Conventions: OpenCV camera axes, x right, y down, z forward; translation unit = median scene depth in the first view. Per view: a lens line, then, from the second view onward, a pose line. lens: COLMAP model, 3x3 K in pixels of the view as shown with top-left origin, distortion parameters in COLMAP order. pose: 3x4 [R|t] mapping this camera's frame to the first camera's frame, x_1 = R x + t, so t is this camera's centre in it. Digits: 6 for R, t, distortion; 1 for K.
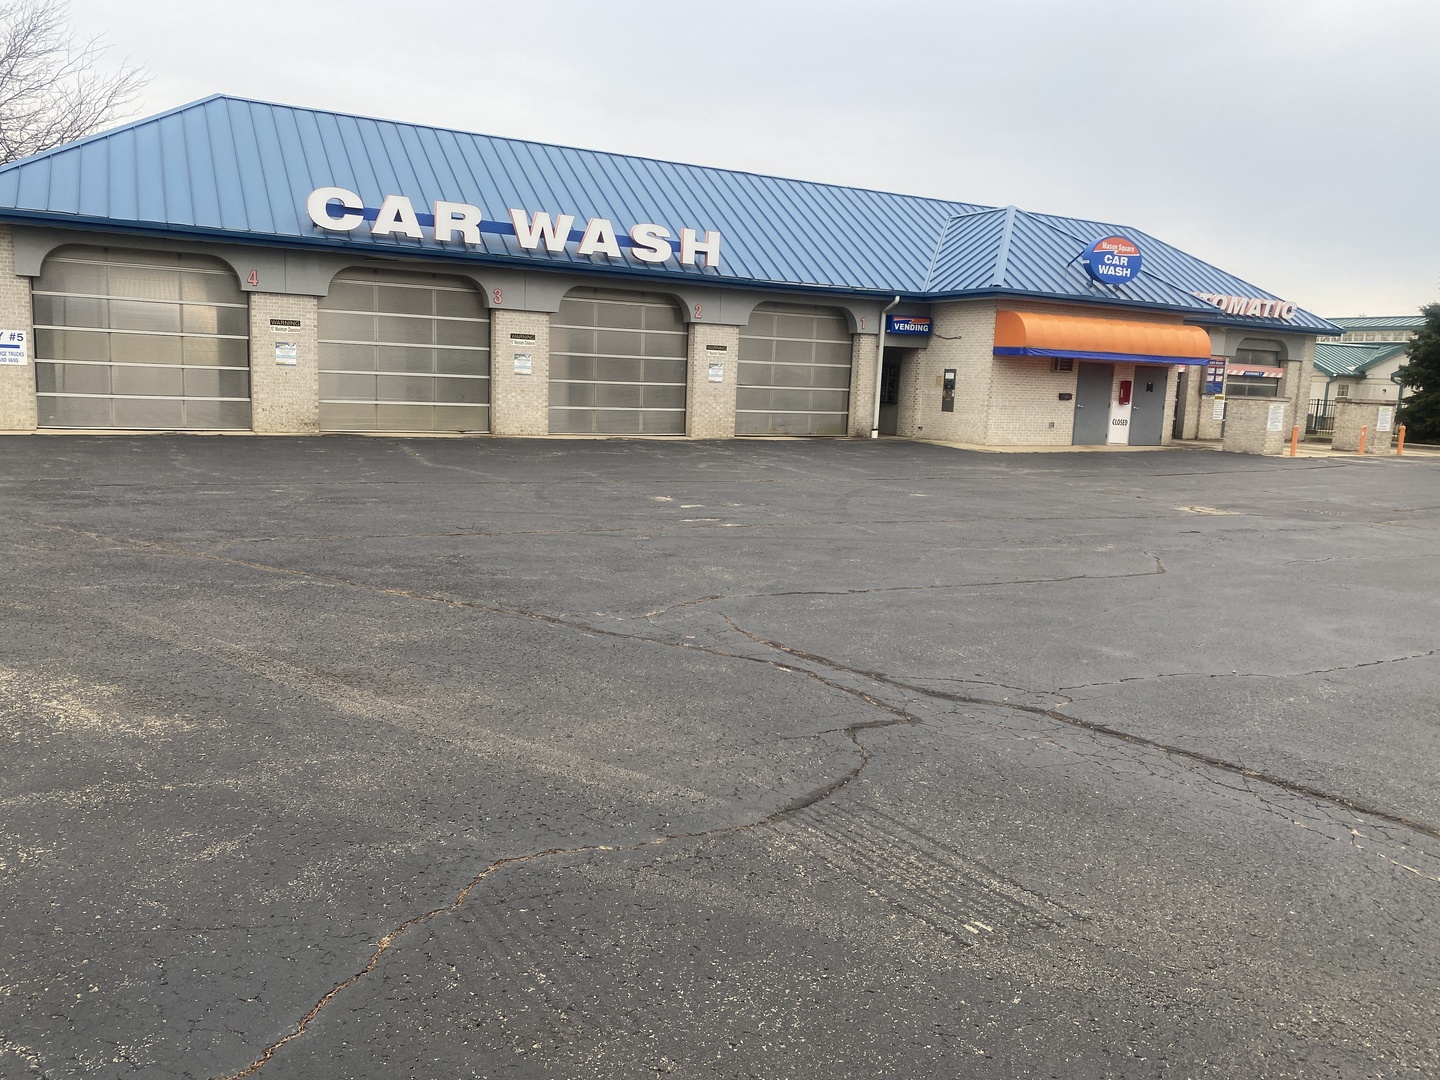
lens RADIAL K [[1073.3, 0, 720.8], [0, 1073.3, 536.7], [0, 0, 1]] dist [0.024815, -0.026630]
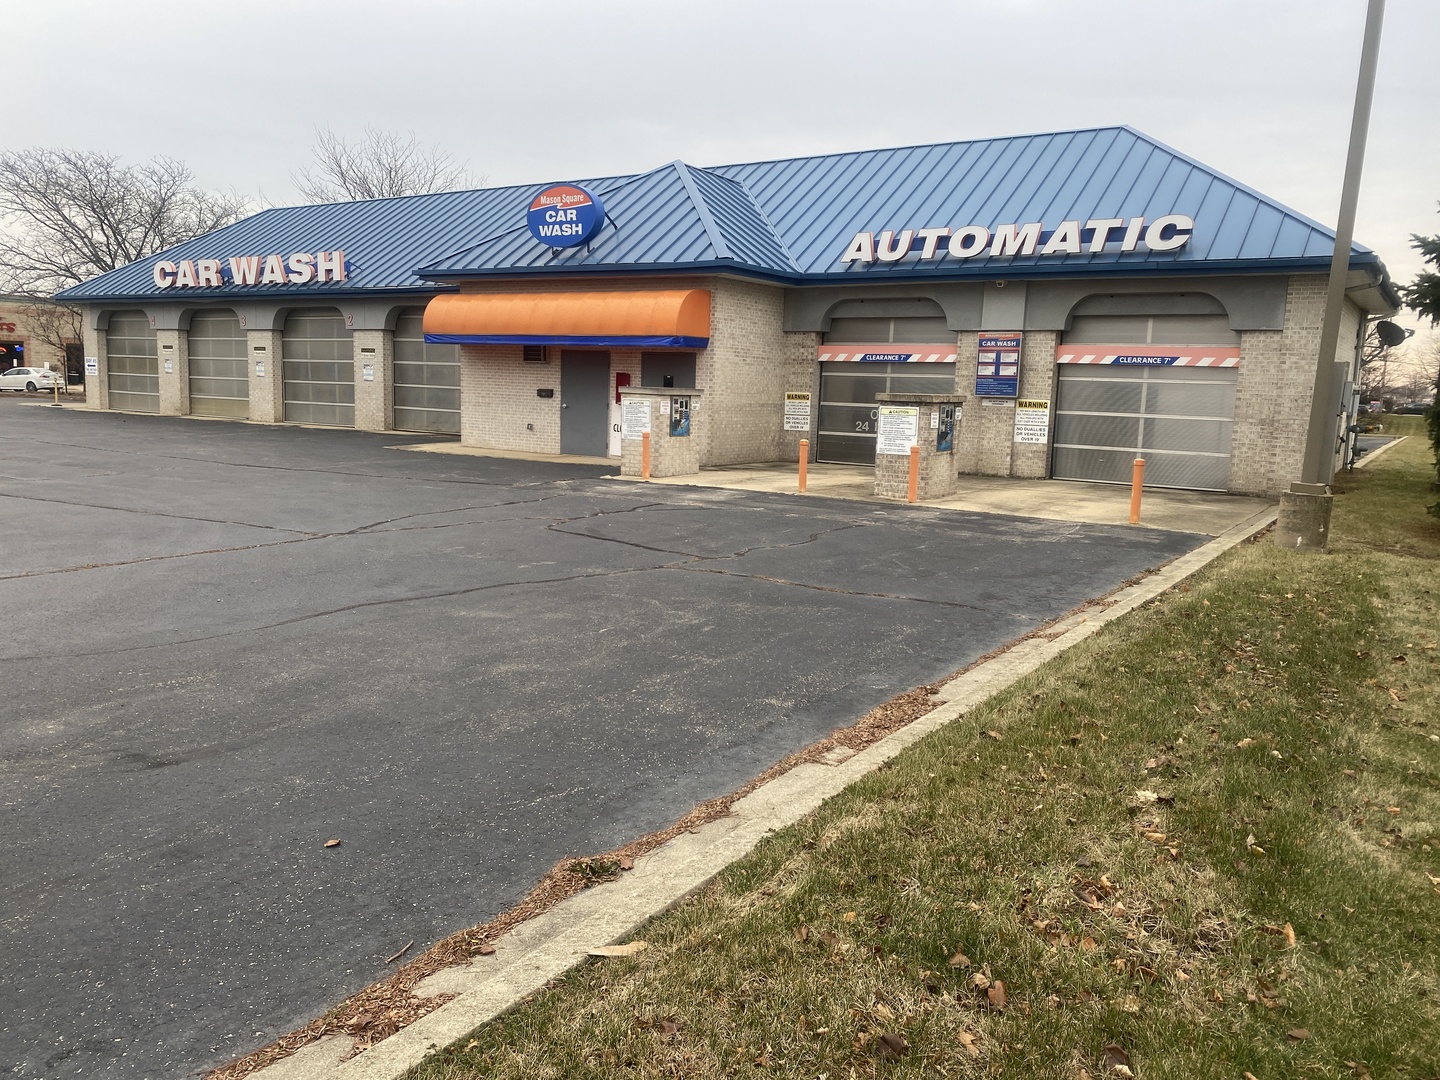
lens RADIAL K [[1073.3, 0, 718.0], [0, 1073.3, 538.3], [0, 0, 1]] dist [0.024815, -0.026630]
pose [[0.470924, 0.104183, -0.876000, 1.230042], [-0.142771, 0.988912, 0.040860, -0.082028], [0.870544, 0.105825, 0.480577, 0.822005]]
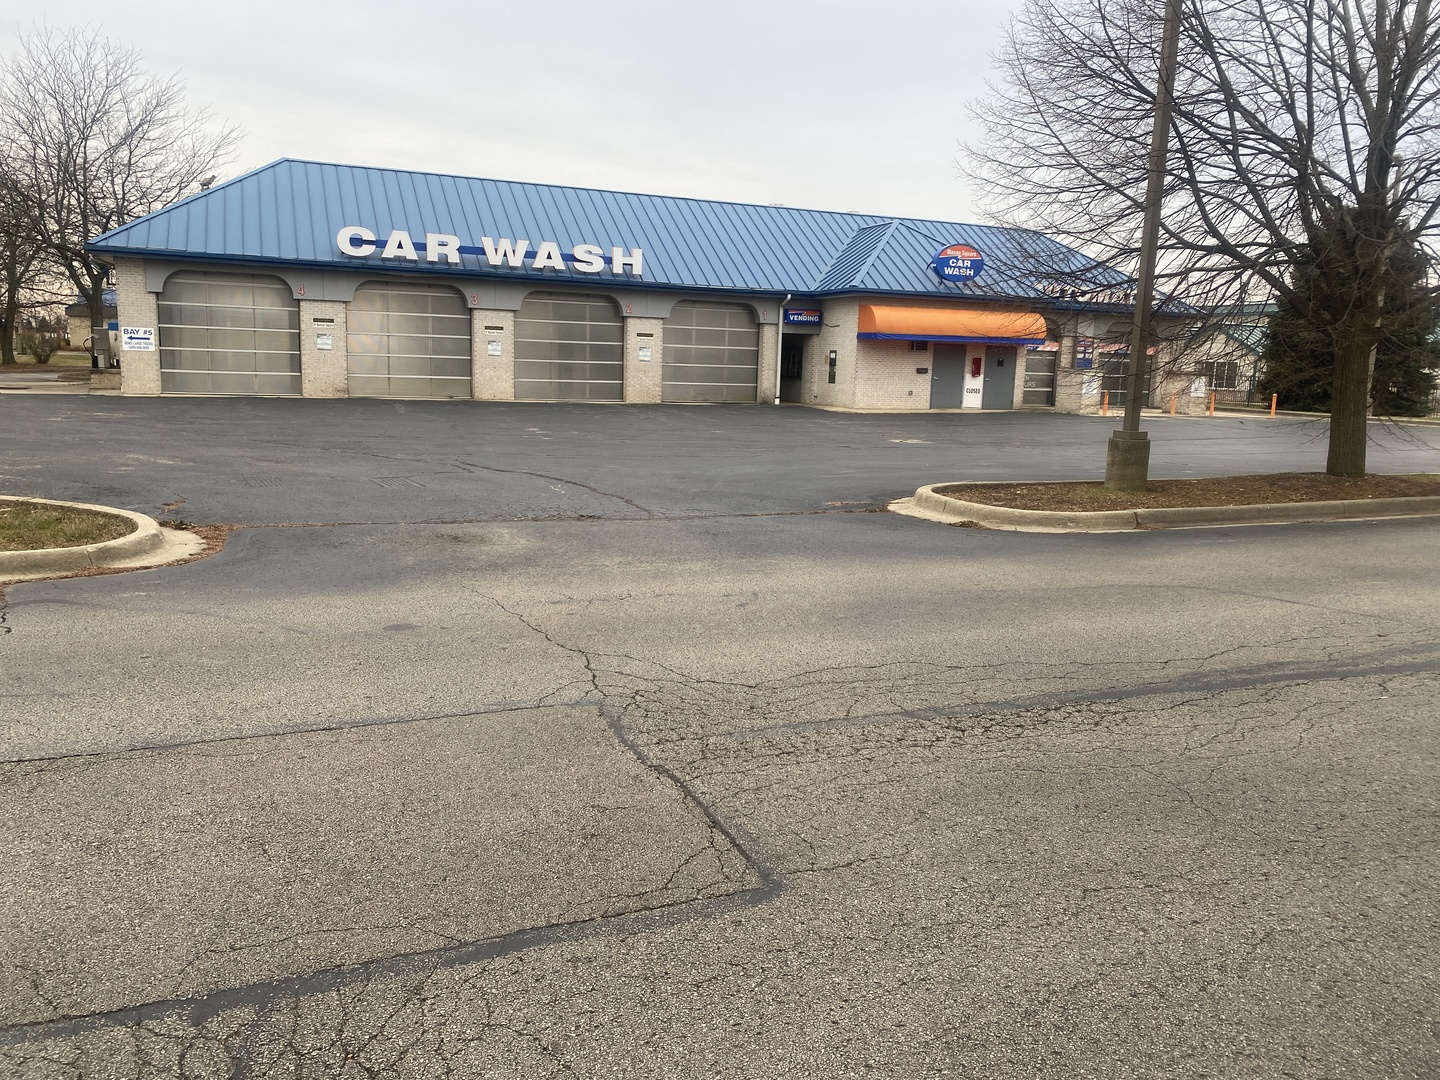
lens RADIAL K [[1073.3, 0, 723.4], [0, 1073.3, 544.2], [0, 0, 1]] dist [0.024815, -0.026630]
pose [[0.995965, 0.005109, -0.089598, 0.221730], [-0.003969, 0.999909, 0.012897, 0.068947], [0.089656, -0.012489, 0.995895, -0.337066]]
